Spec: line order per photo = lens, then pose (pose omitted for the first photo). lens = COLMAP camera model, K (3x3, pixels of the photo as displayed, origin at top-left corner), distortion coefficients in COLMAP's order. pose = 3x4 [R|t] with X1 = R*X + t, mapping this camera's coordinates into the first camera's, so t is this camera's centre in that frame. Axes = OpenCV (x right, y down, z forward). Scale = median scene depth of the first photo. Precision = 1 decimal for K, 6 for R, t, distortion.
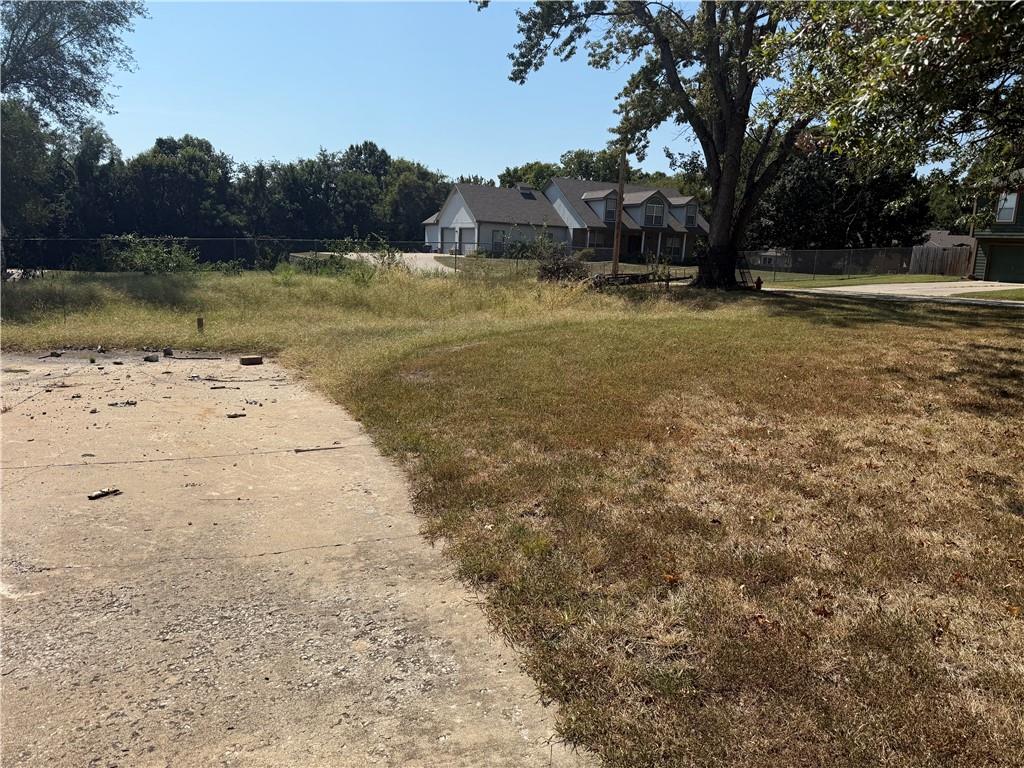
lens RADIAL K [[716.8, 0, 518.0], [0, 716.8, 392.1], [0, 0, 1]] dist [0.057815, -0.072228]
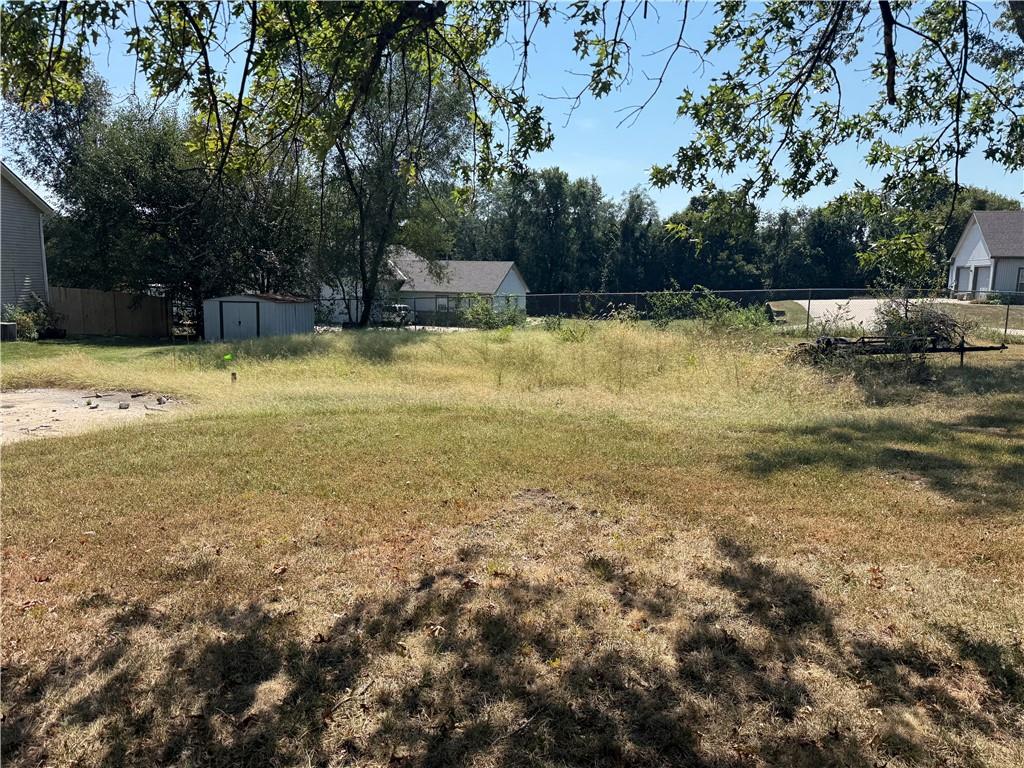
lens RADIAL K [[716.8, 0, 501.4], [0, 716.8, 386.2], [0, 0, 1]] dist [0.057815, -0.072228]
pose [[0.697929, 0.073327, -0.712403, 0.093236], [-0.122895, 0.992252, -0.018266, -0.015881], [0.705544, 0.100299, 0.701533, 0.071499]]
